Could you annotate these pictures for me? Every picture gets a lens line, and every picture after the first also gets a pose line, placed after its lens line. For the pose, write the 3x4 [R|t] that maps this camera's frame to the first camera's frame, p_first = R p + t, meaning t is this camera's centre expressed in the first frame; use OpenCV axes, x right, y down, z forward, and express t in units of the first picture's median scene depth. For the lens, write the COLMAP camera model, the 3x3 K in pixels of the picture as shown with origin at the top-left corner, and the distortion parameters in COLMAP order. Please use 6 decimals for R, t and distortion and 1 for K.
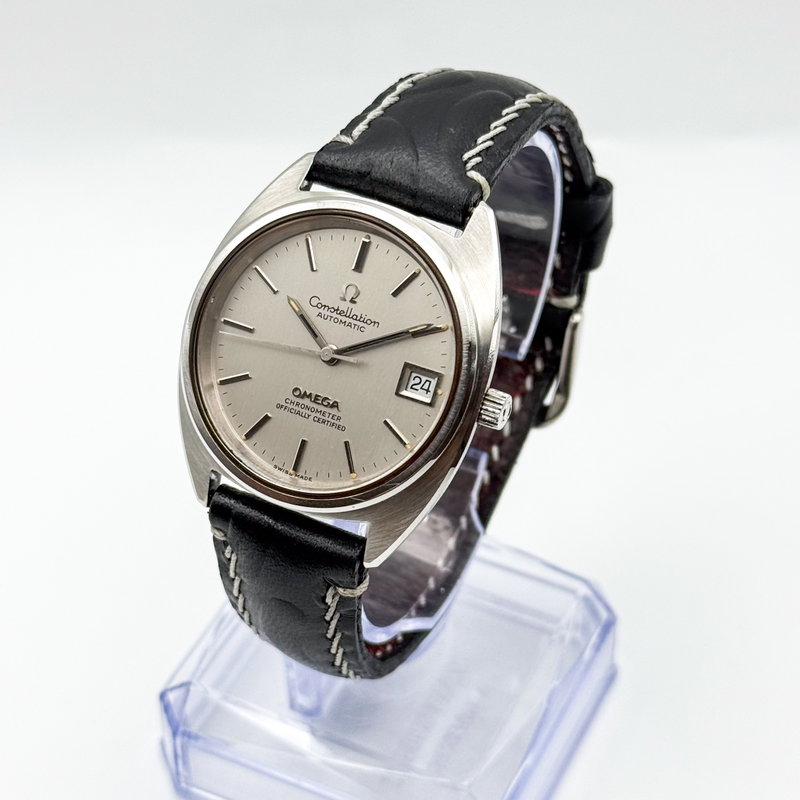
lens RADIAL K [[2043.3, 0, 400.0], [0, 2043.3, 400.0], [0, 0, 1]] dist [0.038438, 0.113204]
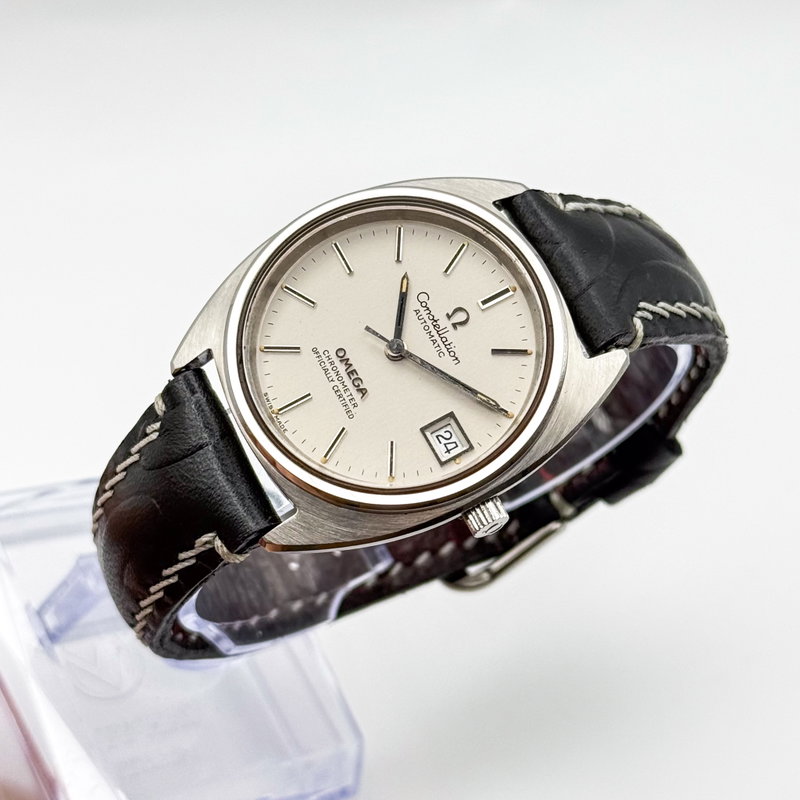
lens RADIAL K [[2043.3, 0, 400.0], [0, 2043.3, 400.0], [0, 0, 1]] dist [0.038438, 0.113204]
pose [[0.706875, 0.705669, 0.048563, -0.061101], [-0.694435, 0.705396, -0.142045, 0.121890], [-0.134493, 0.066684, 0.988668, 0.094801]]
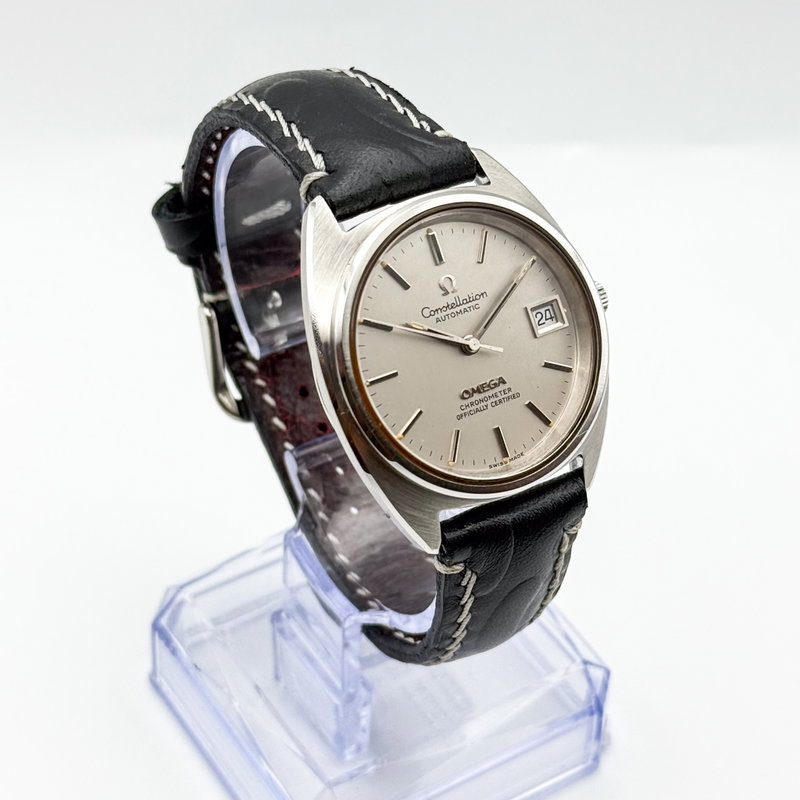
lens RADIAL K [[2043.3, 0, 400.0], [0, 2043.3, 400.0], [0, 0, 1]] dist [0.038438, 0.113204]
pose [[0.527592, -0.547478, 0.649550, -0.724704], [0.538670, 0.806854, 0.242533, -0.264051], [-0.656873, 0.221935, 0.720599, 0.291587]]
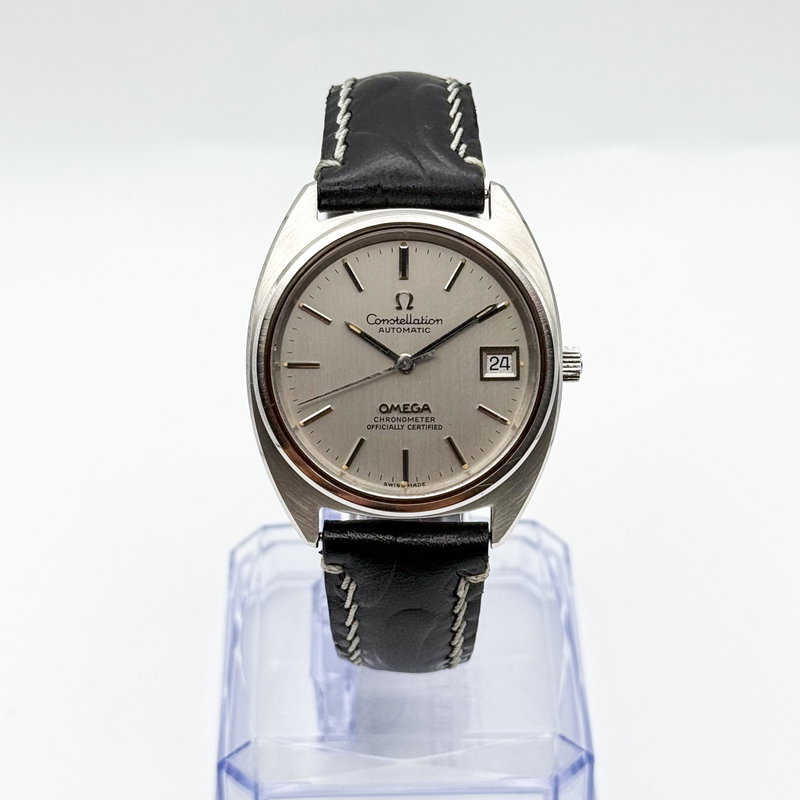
lens RADIAL K [[2043.3, 0, 400.0], [0, 2043.3, 400.0], [0, 0, 1]] dist [0.038438, 0.113204]
pose [[0.890302, -0.303948, 0.339083, -0.388690], [0.305282, 0.950905, 0.050818, -0.057328], [-0.337882, 0.058272, 0.939383, 0.033050]]
